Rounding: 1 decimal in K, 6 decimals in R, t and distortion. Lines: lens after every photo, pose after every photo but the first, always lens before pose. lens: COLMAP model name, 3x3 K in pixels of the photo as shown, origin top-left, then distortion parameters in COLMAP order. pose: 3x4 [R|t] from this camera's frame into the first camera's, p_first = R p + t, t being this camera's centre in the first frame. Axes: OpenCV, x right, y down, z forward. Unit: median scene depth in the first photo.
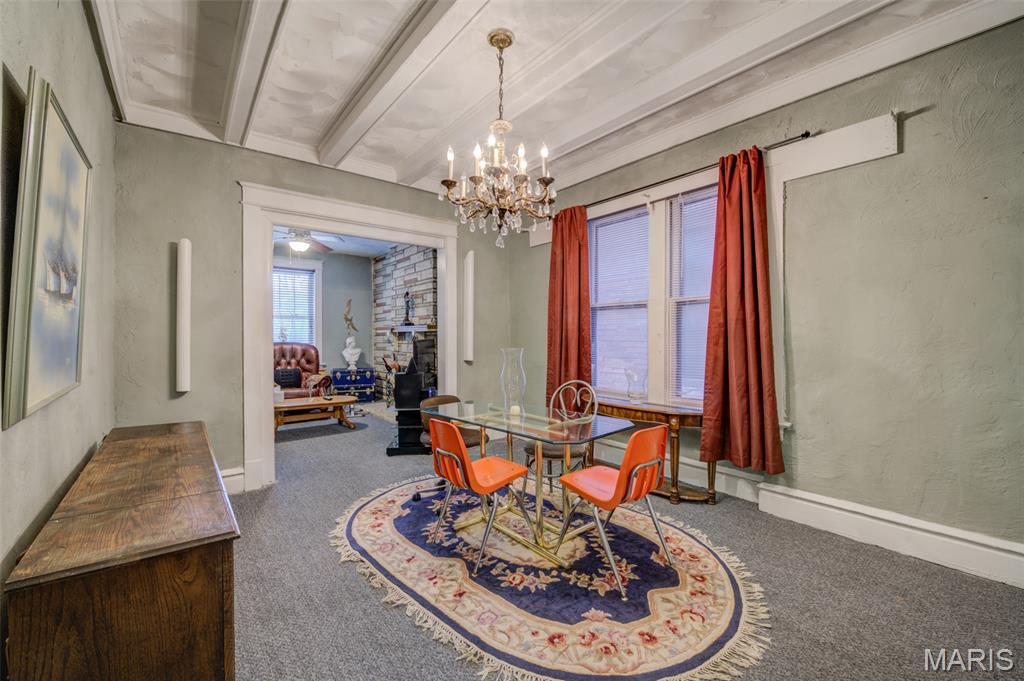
lens RADIAL K [[404.0, 0, 512.0], [0, 404.0, 340.5], [0, 0, 1]] dist [-0.017719, -0.000225]
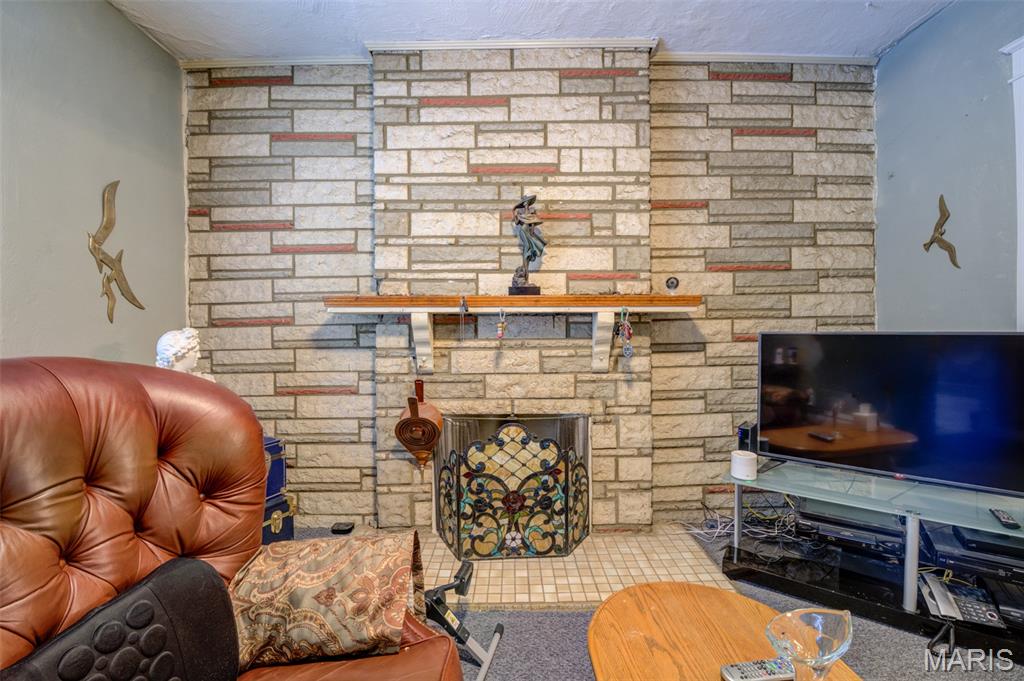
lens RADIAL K [[404.0, 0, 512.0], [0, 404.0, 340.5], [0, 0, 1]] dist [-0.017719, -0.000225]
pose [[0.634753, -0.010407, 0.772645, -0.518304], [0.010475, 0.999933, 0.004863, -0.000436], [-0.772644, 0.005007, 0.634820, 0.773002]]
